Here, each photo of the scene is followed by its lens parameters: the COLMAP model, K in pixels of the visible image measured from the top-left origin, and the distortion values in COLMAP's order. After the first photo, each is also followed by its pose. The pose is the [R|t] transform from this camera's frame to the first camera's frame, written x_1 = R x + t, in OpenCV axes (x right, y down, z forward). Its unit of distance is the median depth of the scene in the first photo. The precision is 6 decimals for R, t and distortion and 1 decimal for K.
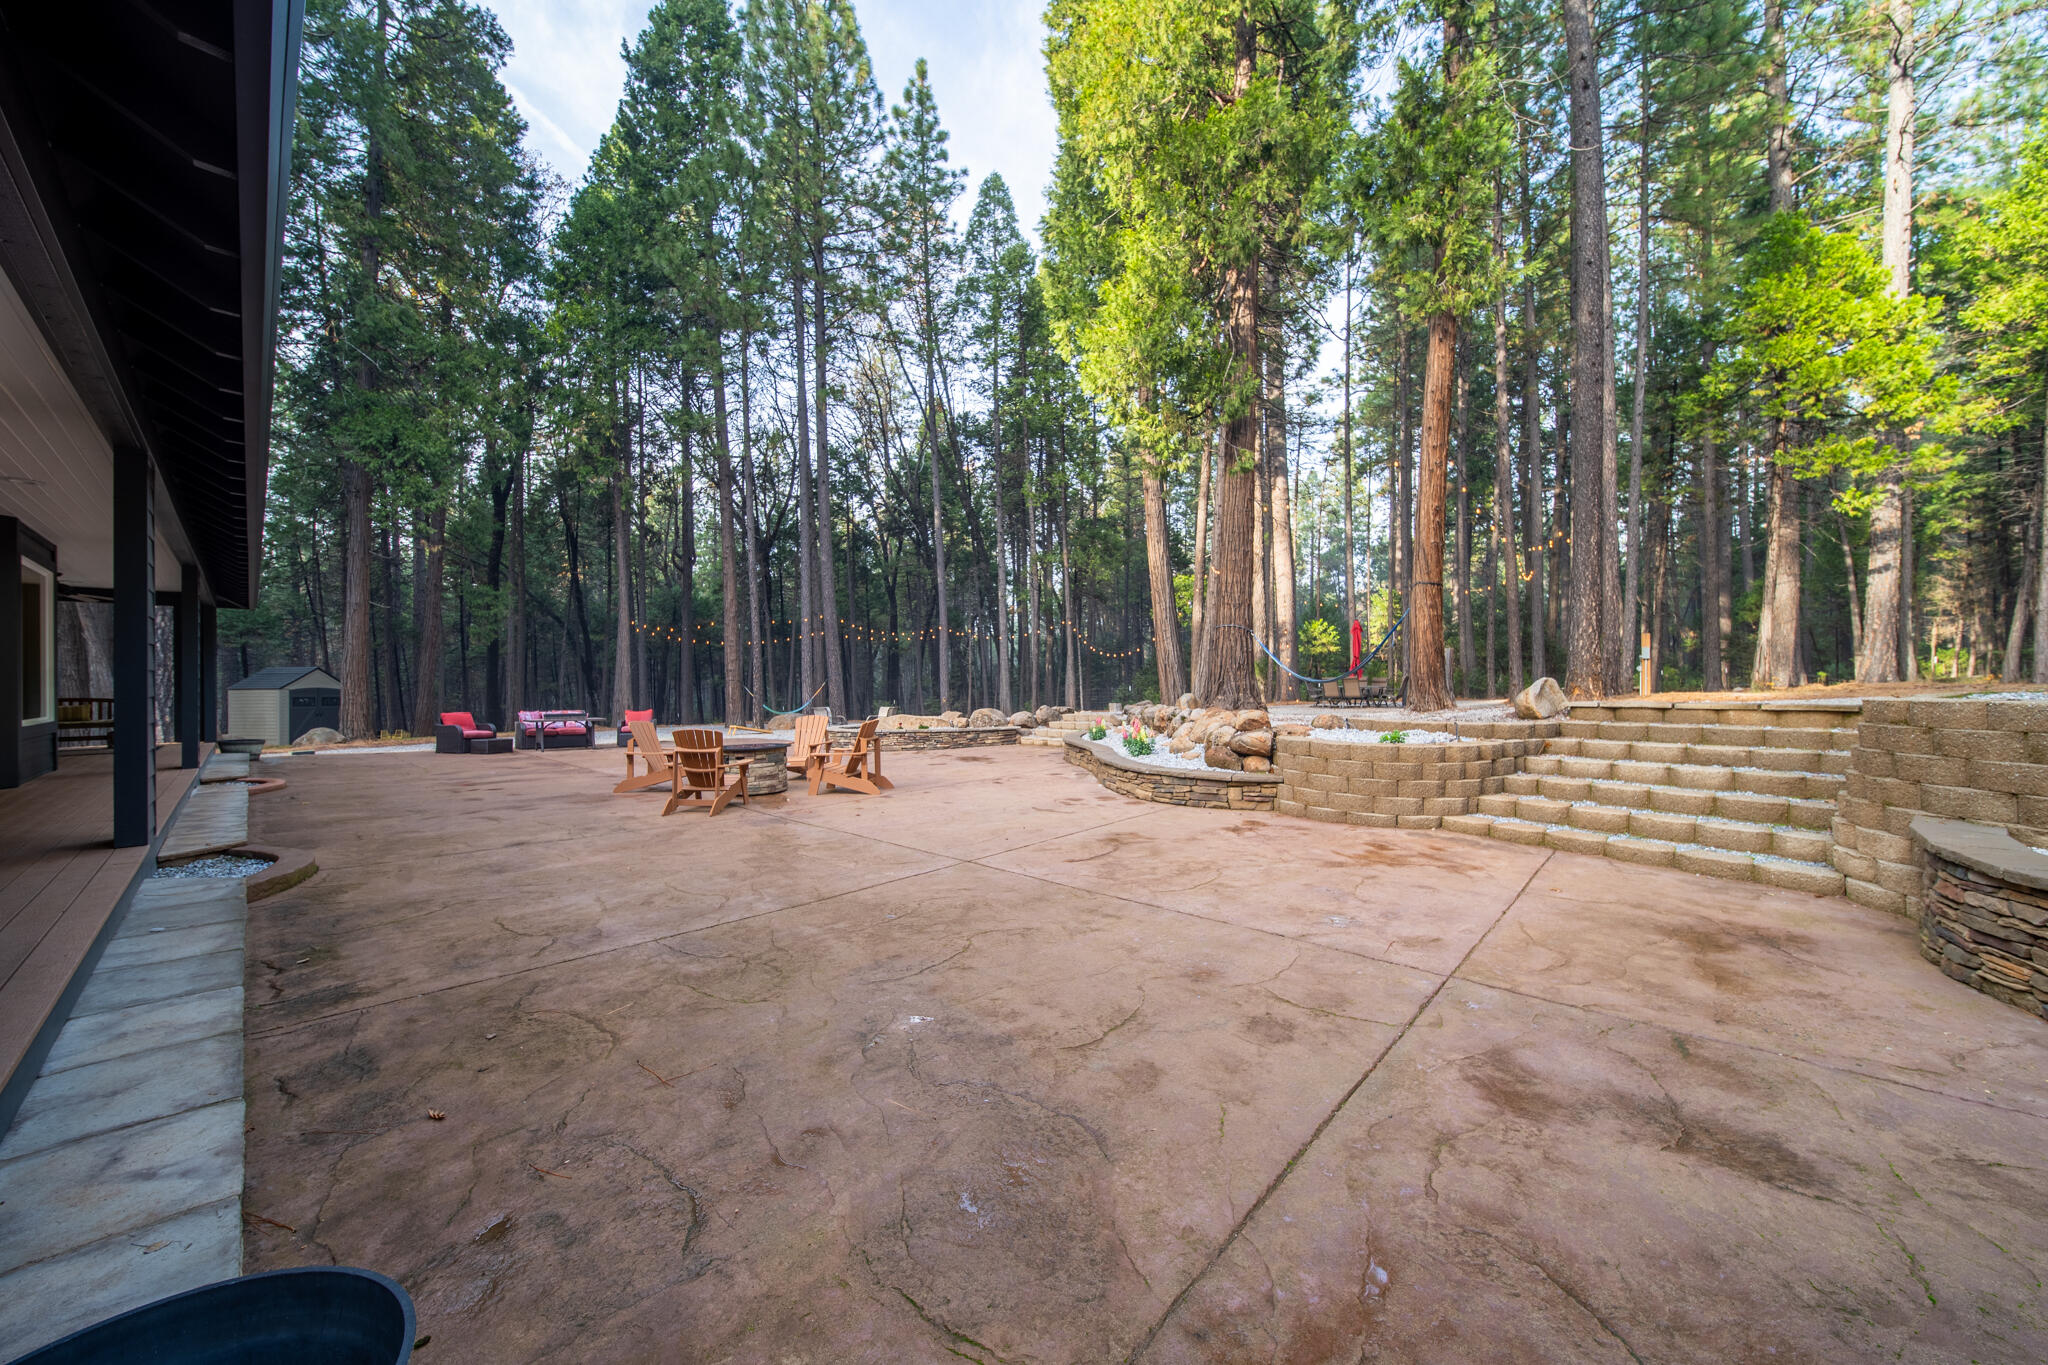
lens RADIAL K [[727.1, 0, 1037.4], [0, 727.1, 681.6], [0, 0, 1]] dist [-0.002365, -0.000404]
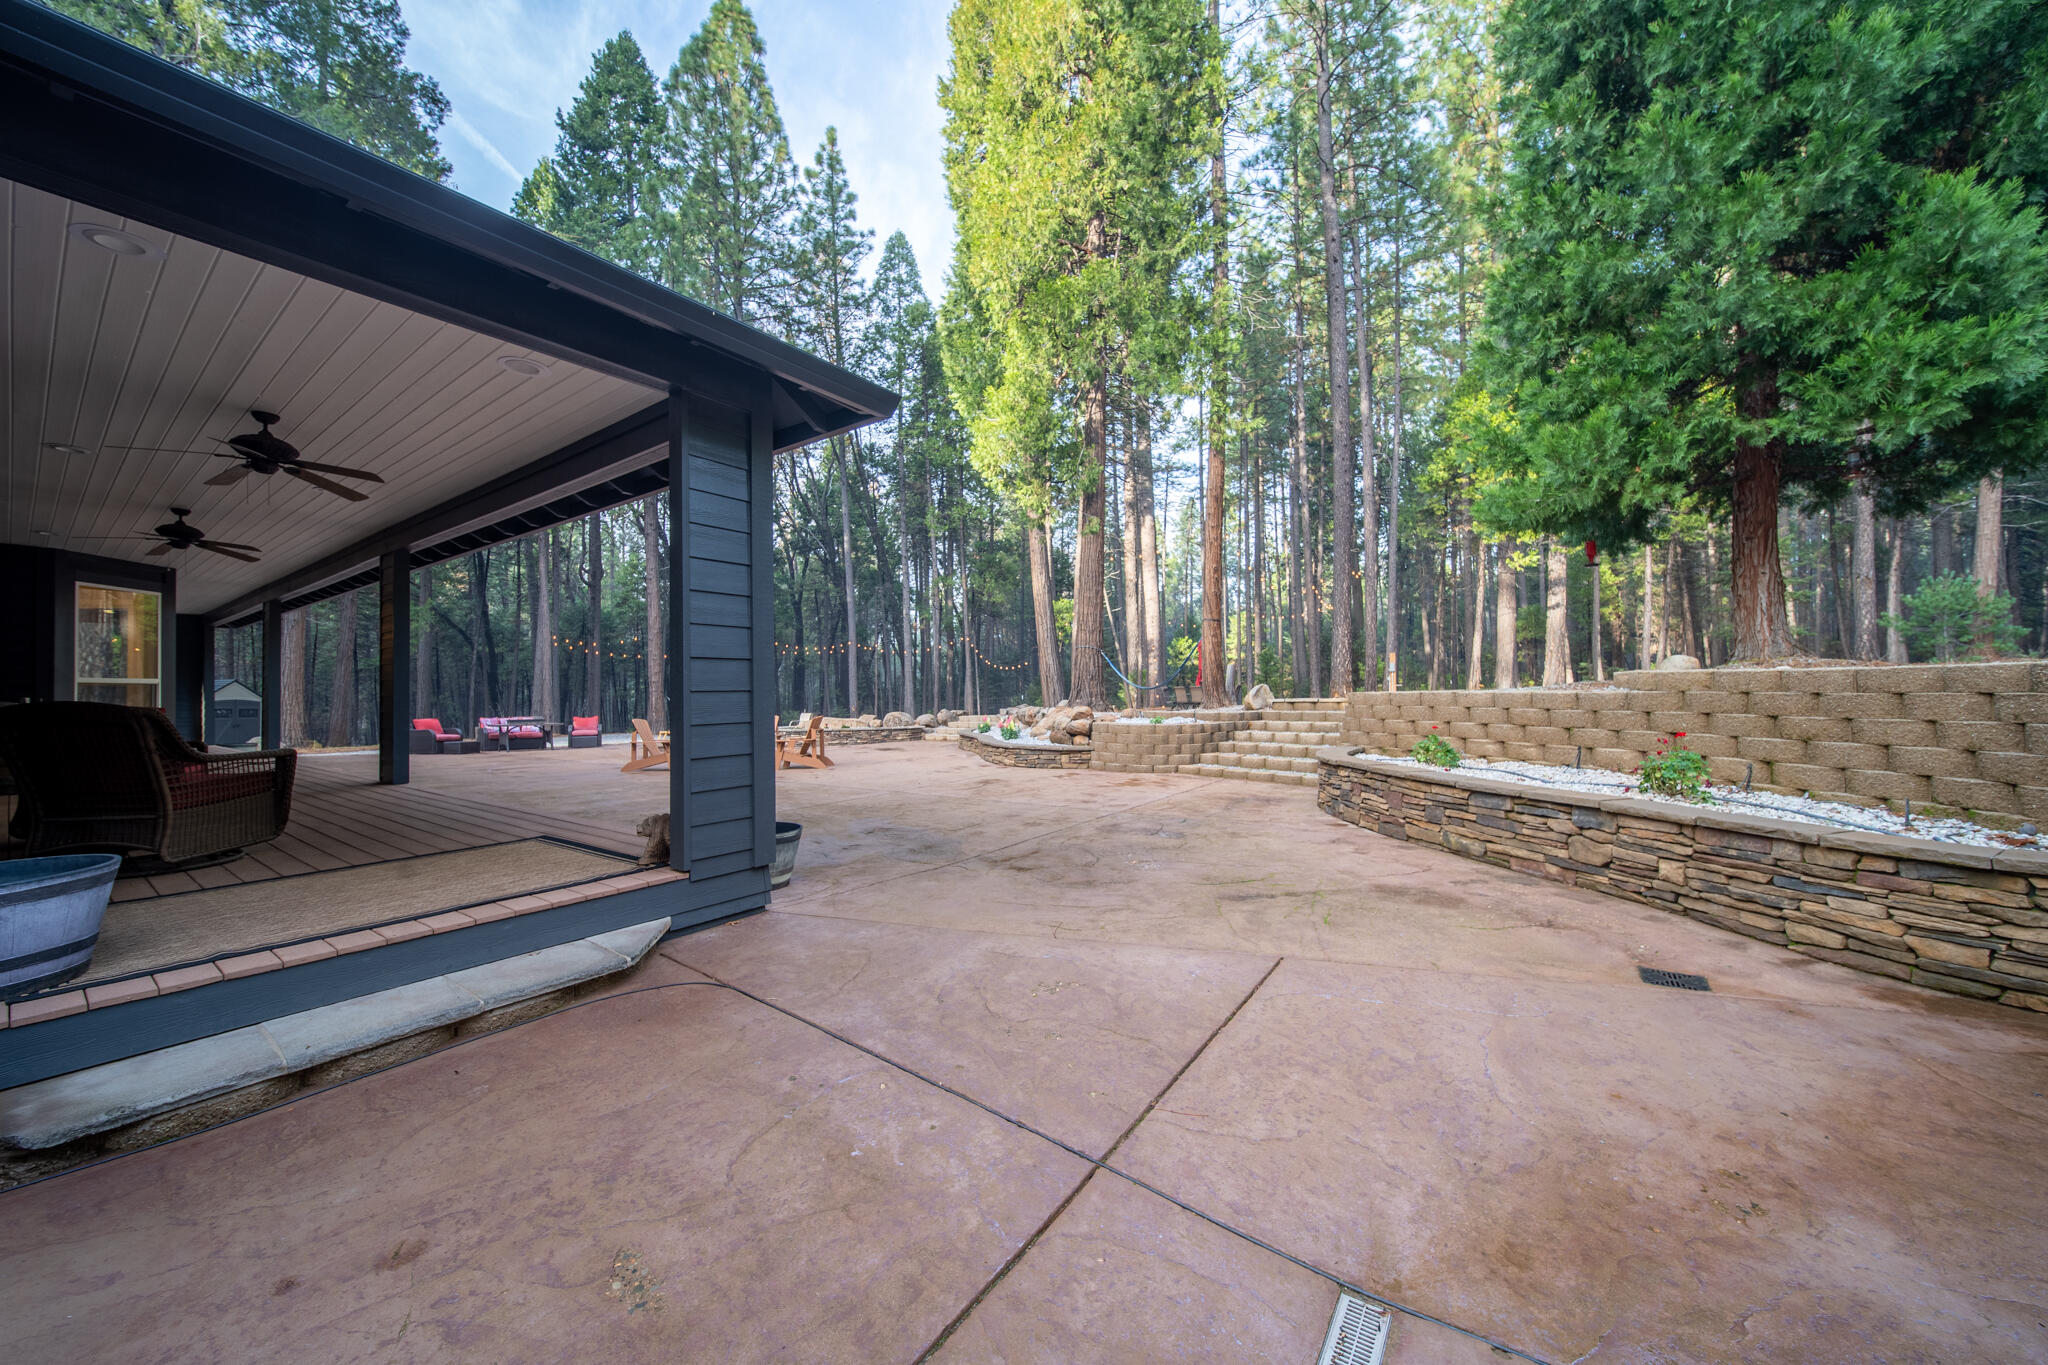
lens RADIAL K [[727.1, 0, 1037.4], [0, 727.1, 681.6], [0, 0, 1]] dist [-0.002365, -0.000404]
pose [[0.991061, -0.002676, 0.133382, 0.000877], [0.004763, 0.999871, -0.015328, 0.003272], [-0.133324, 0.015826, 0.990946, -0.151116]]
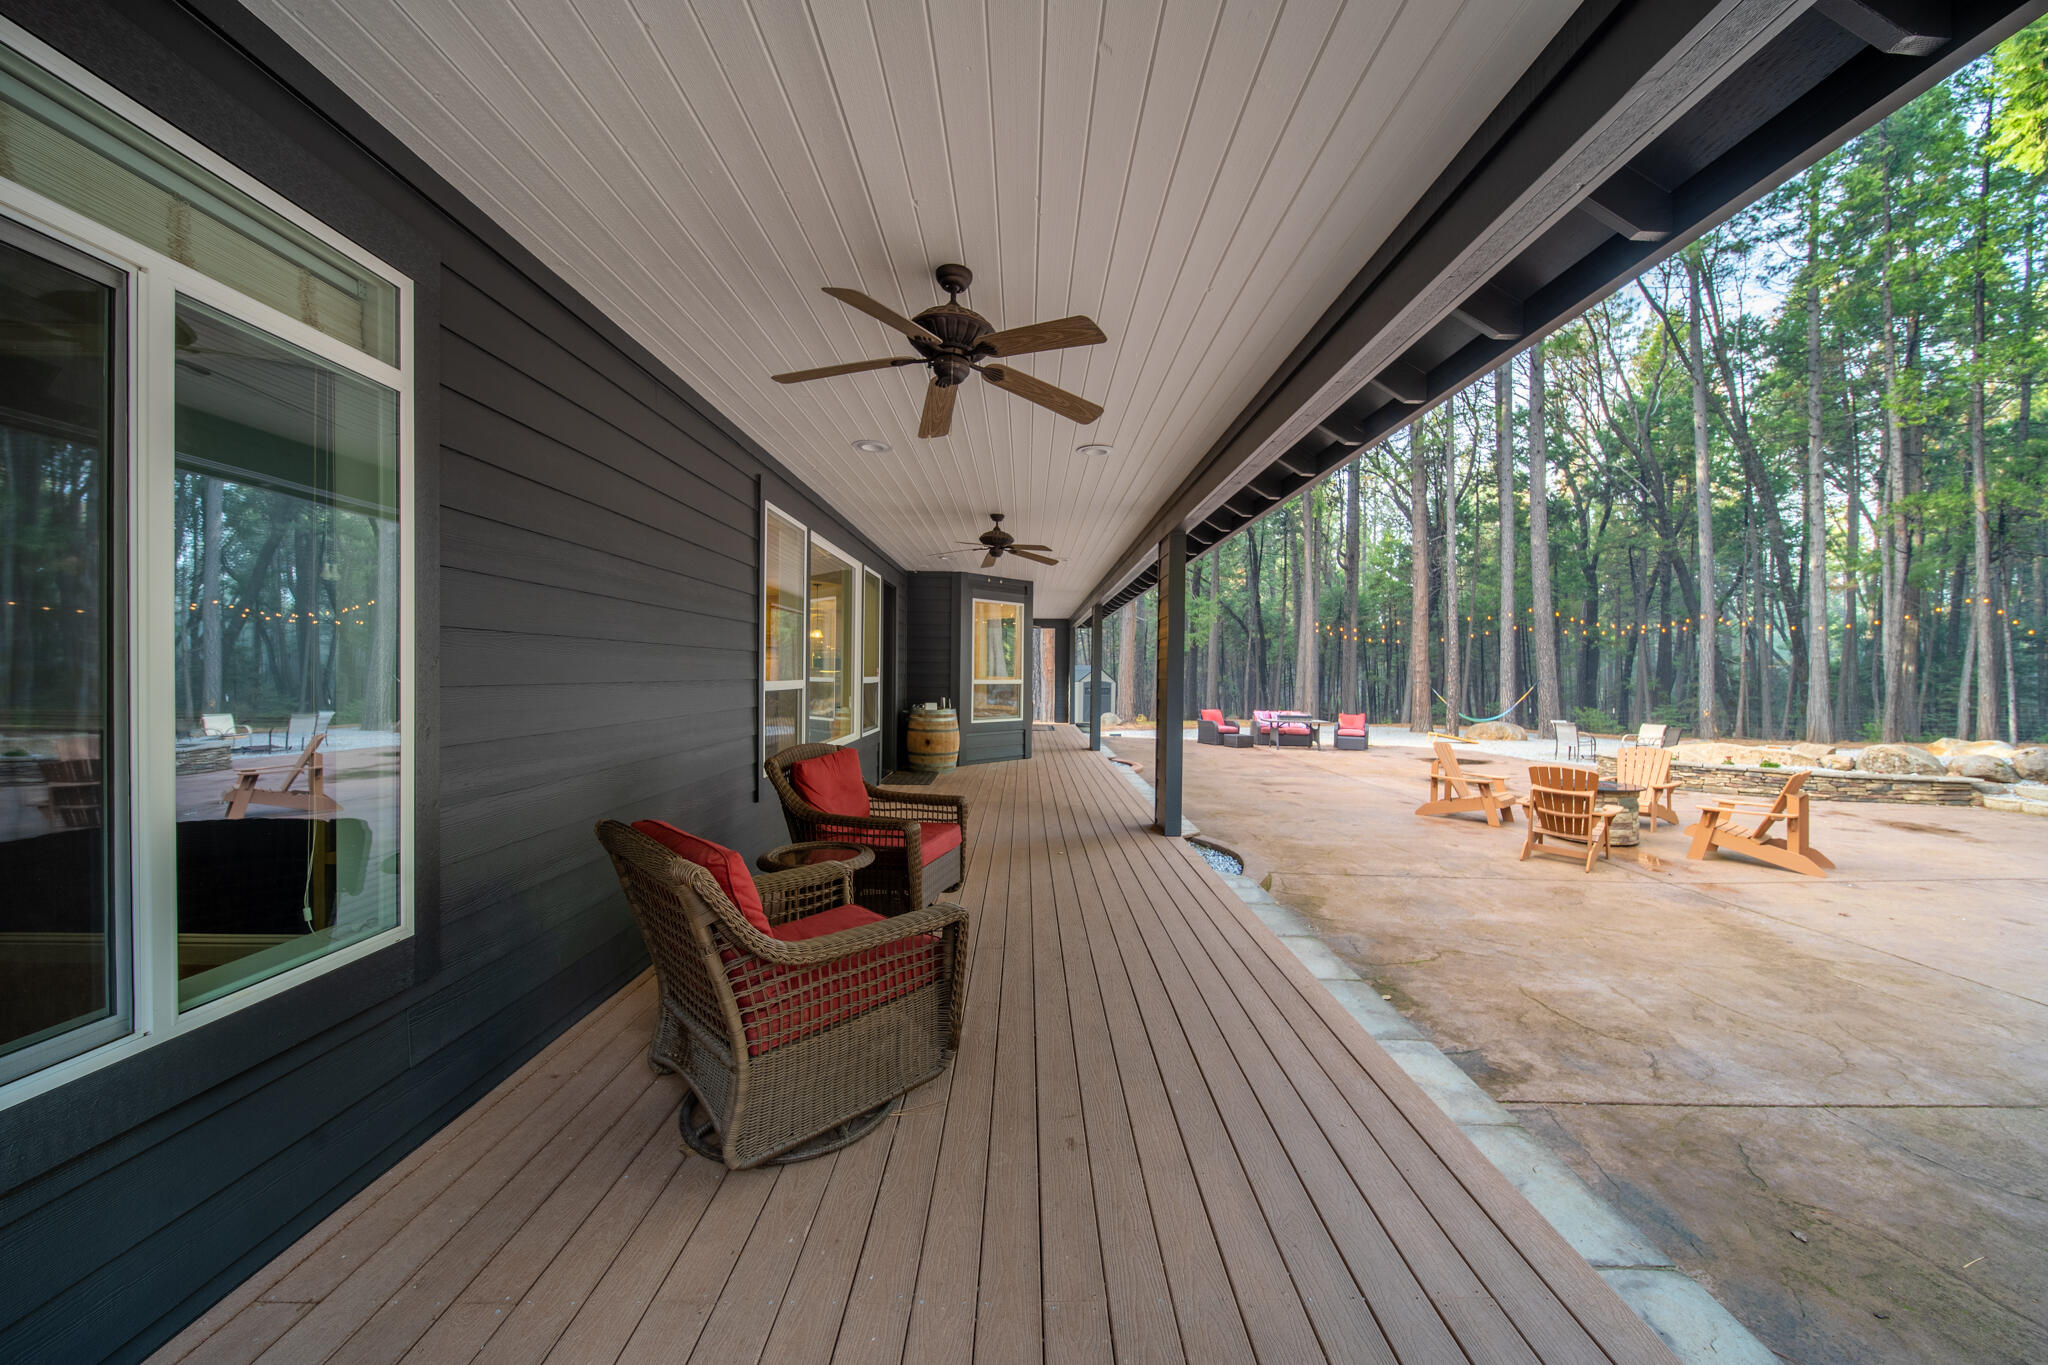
lens RADIAL K [[727.1, 0, 1037.4], [0, 727.1, 681.6], [0, 0, 1]] dist [-0.002365, -0.000404]
pose [[0.691063, 0.025067, -0.722359, -0.080201], [-0.016280, 0.999685, 0.019116, -0.012385], [0.722611, -0.001450, 0.691254, -0.015312]]
